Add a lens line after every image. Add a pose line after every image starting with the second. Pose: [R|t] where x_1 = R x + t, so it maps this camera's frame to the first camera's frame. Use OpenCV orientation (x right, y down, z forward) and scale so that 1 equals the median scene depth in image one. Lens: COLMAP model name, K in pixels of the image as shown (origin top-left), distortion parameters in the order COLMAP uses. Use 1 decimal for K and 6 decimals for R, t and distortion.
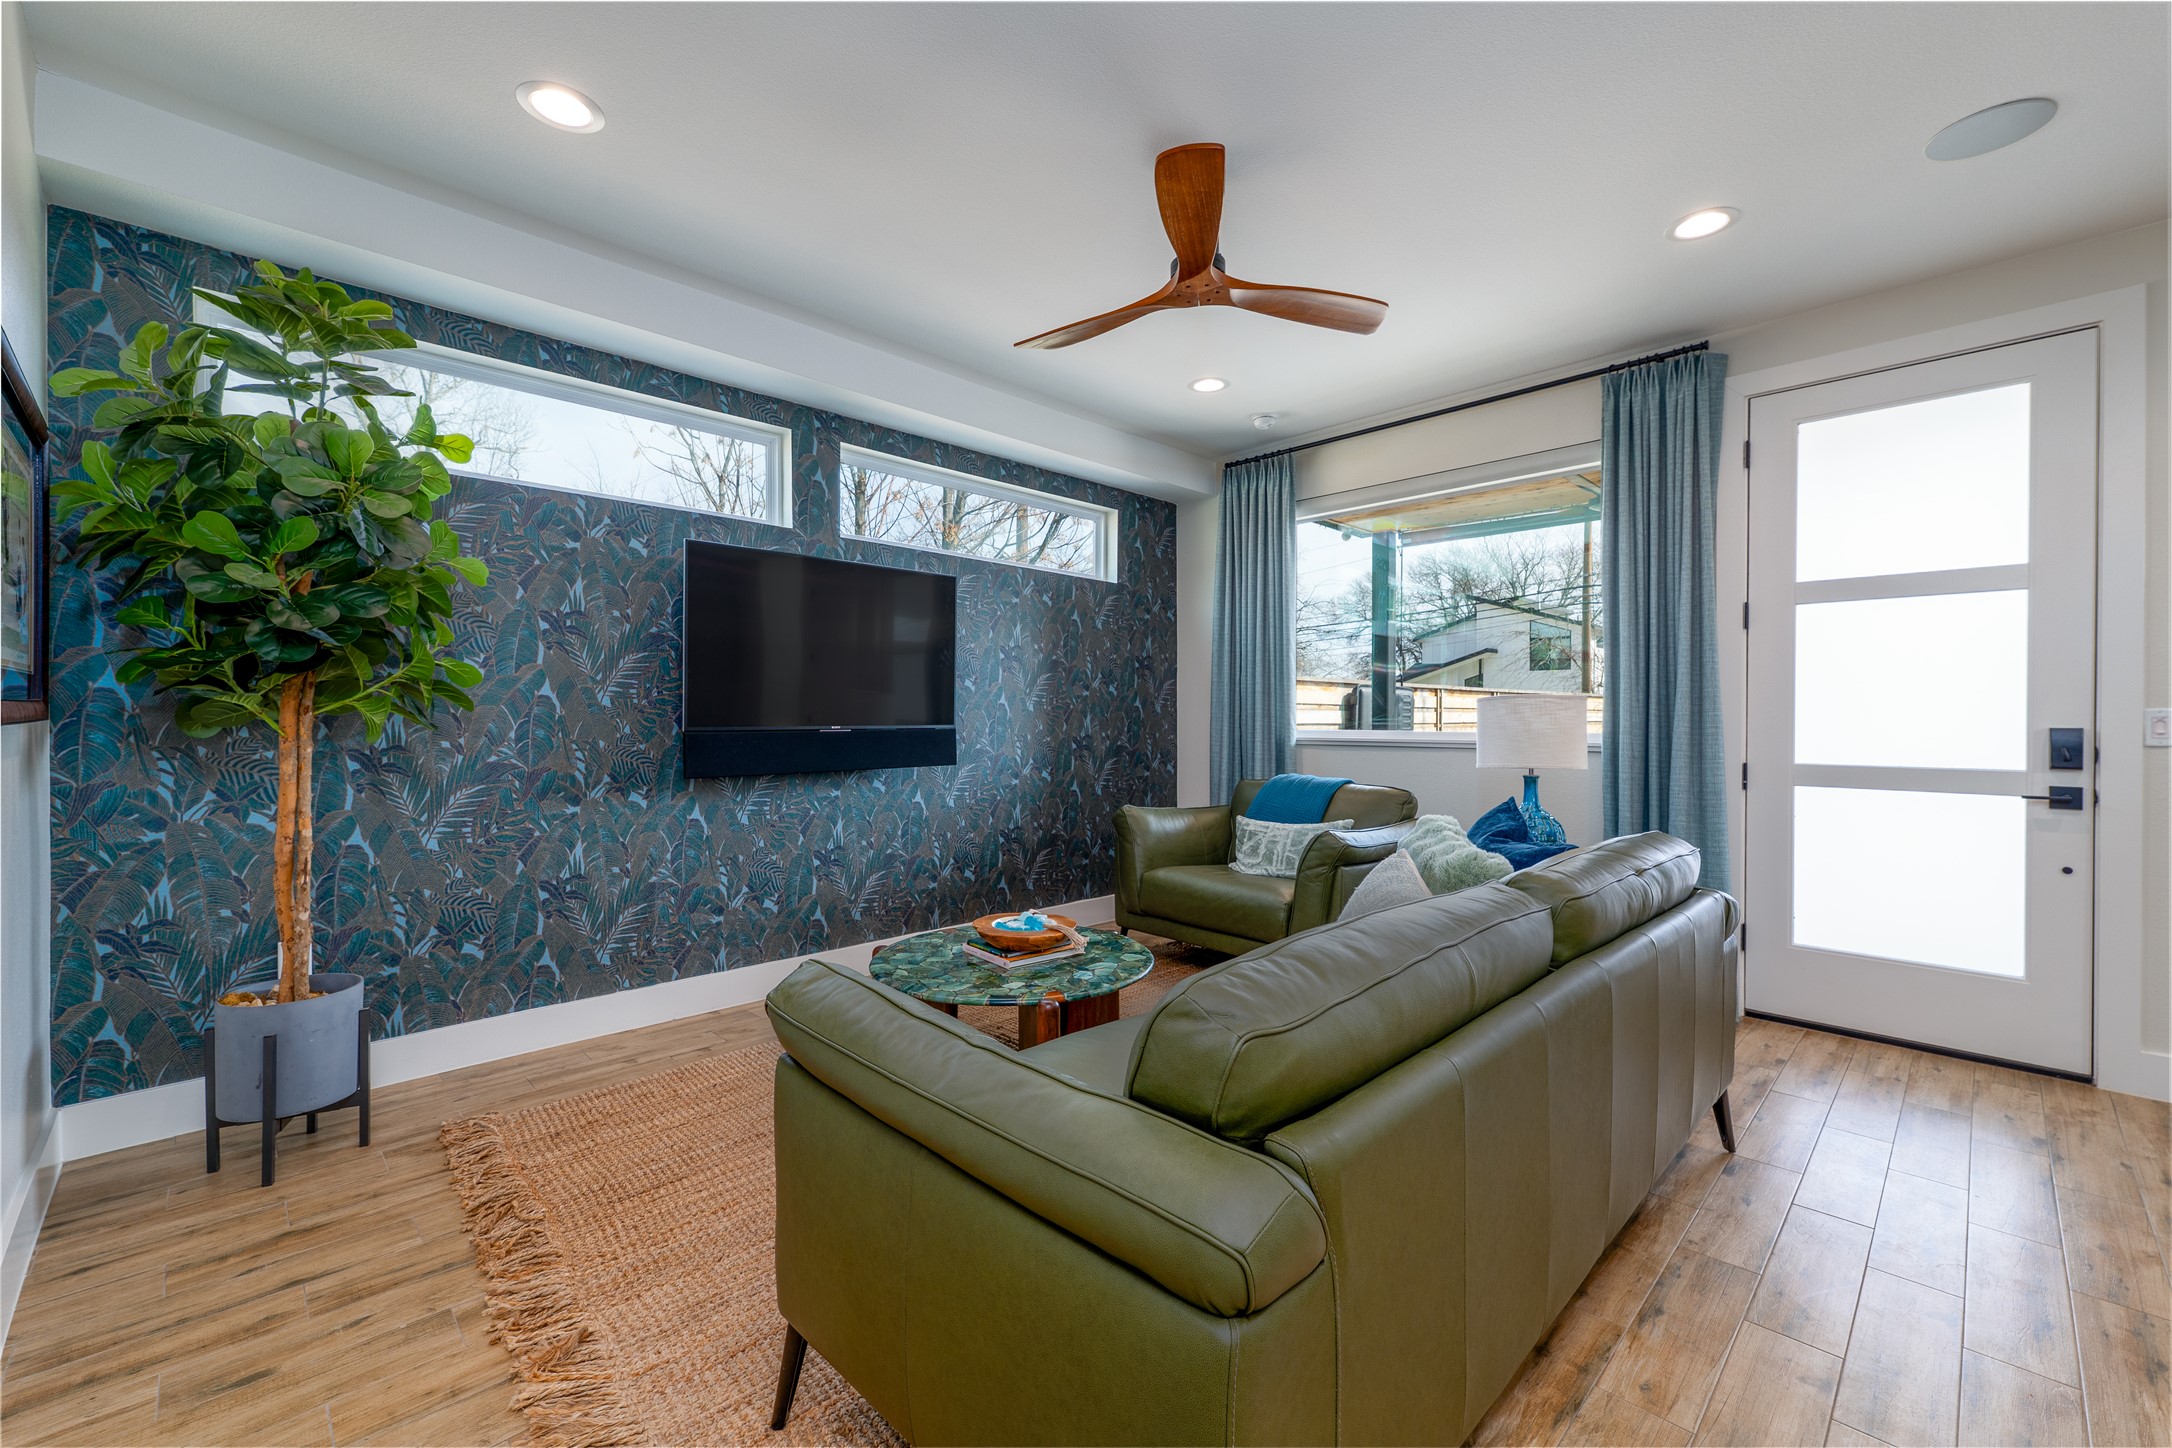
lens RADIAL K [[885.1, 0, 1087.3], [0, 885.1, 720.9], [0, 0, 1]] dist [0.006396, -0.001244]
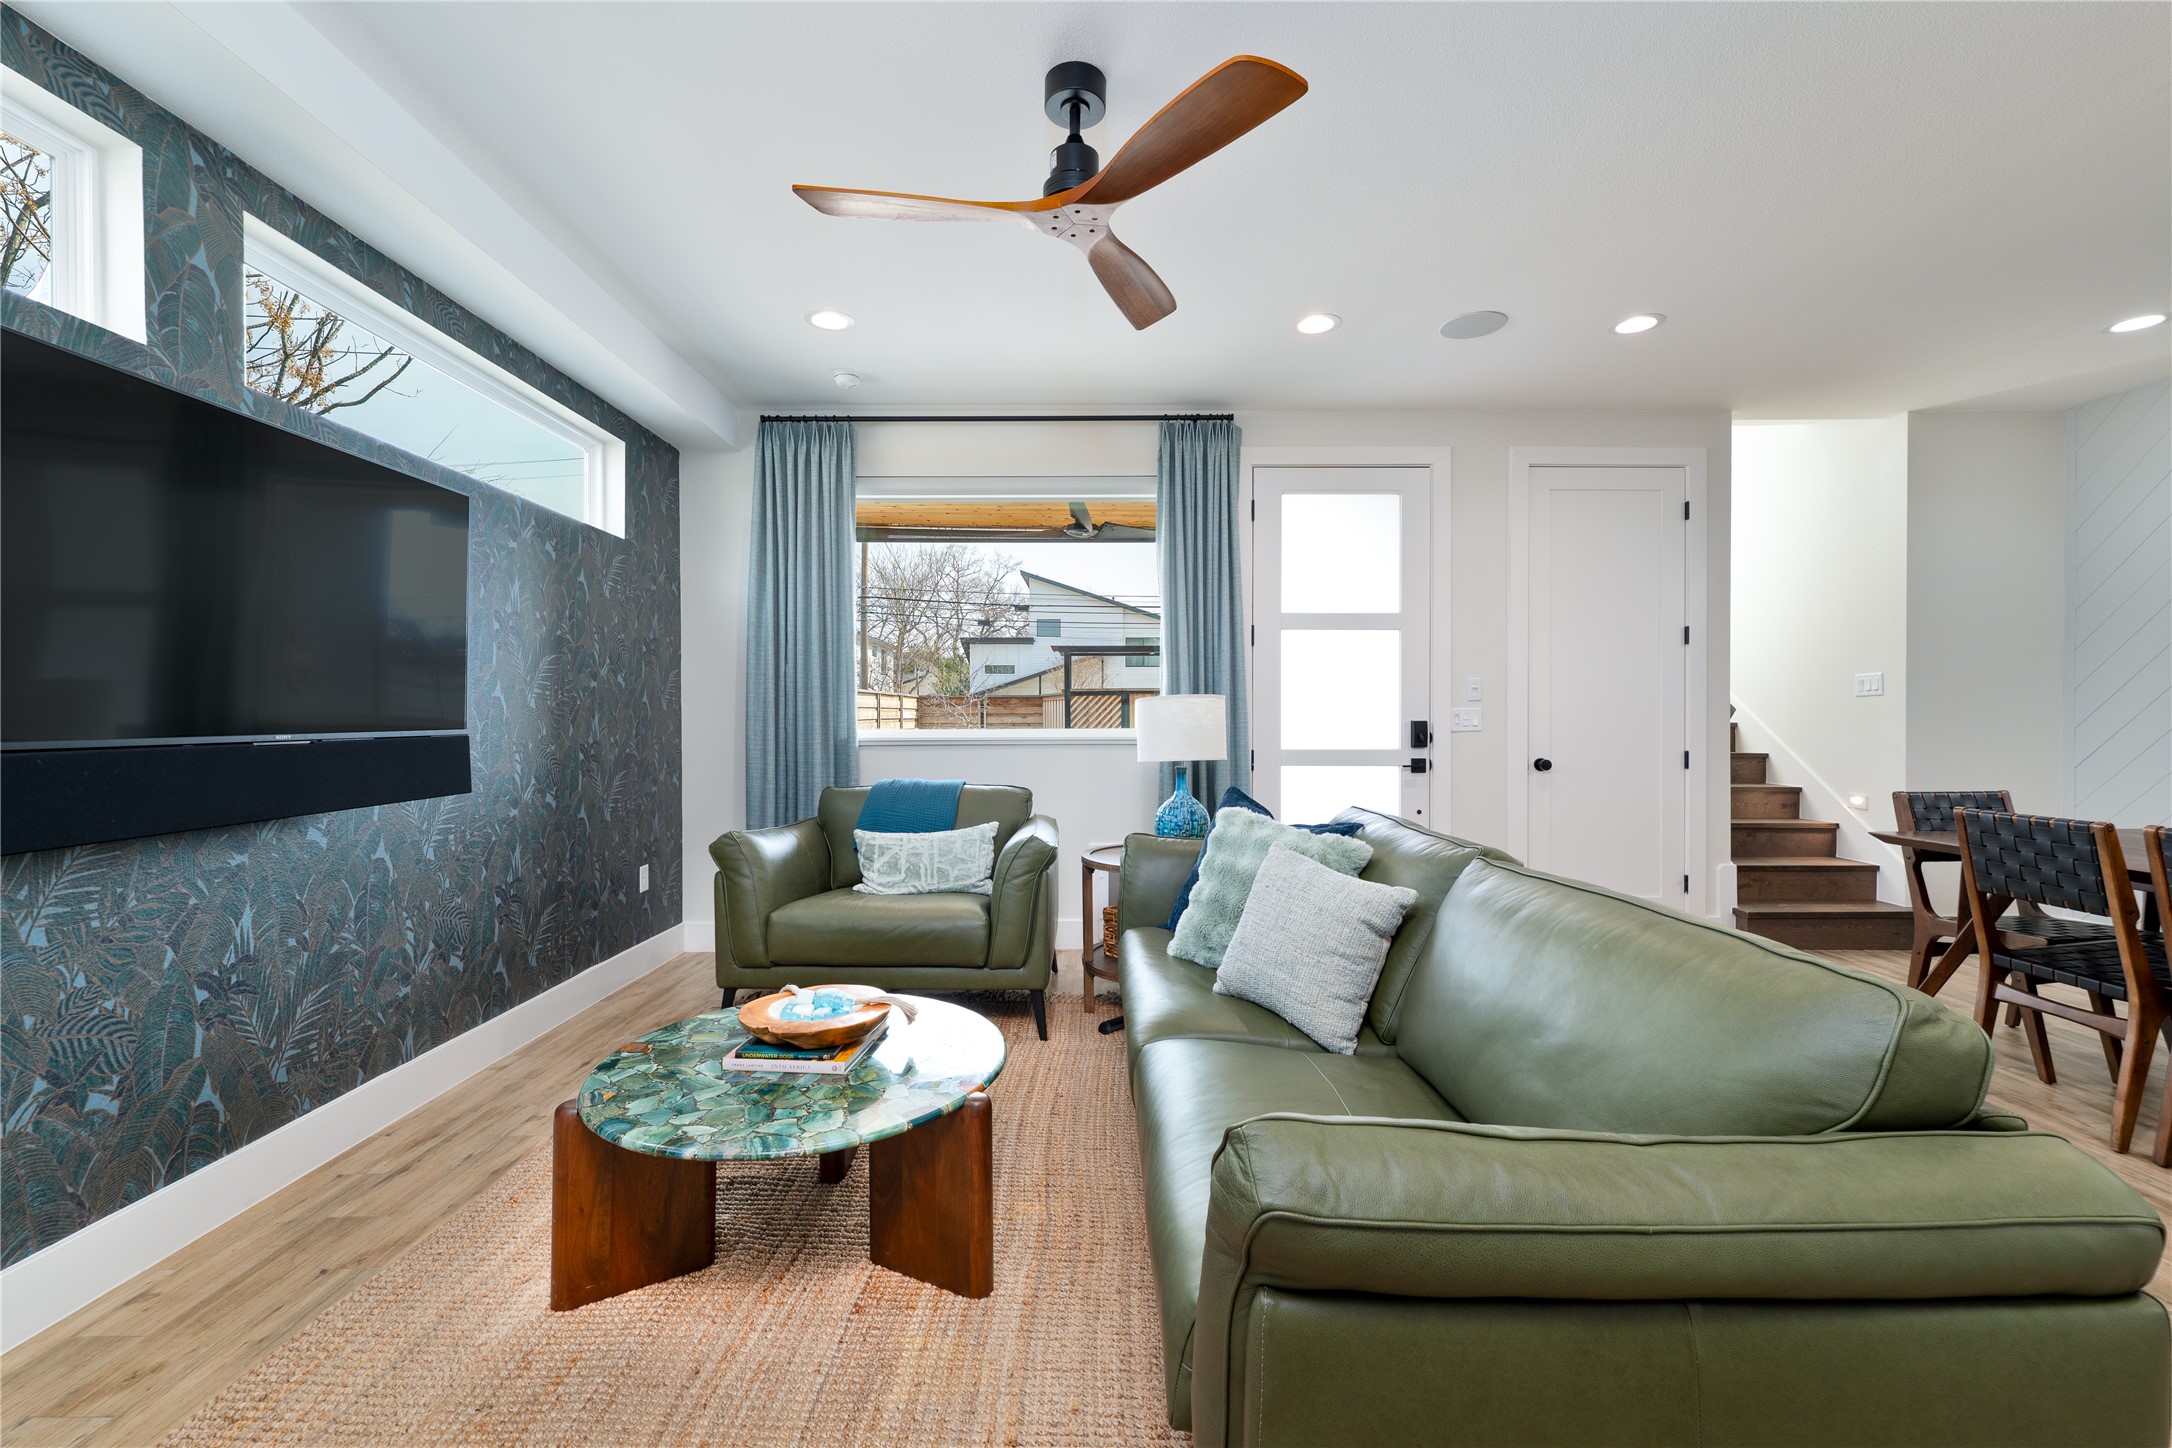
lens RADIAL K [[885.1, 0, 1082.3], [0, 885.1, 721.4], [0, 0, 1]] dist [0.006396, -0.001244]
pose [[0.696256, -0.008639, 0.717742, -0.303158], [0.006692, 0.999962, 0.005544, -0.002141], [-0.717763, 0.000943, 0.696287, 0.243828]]
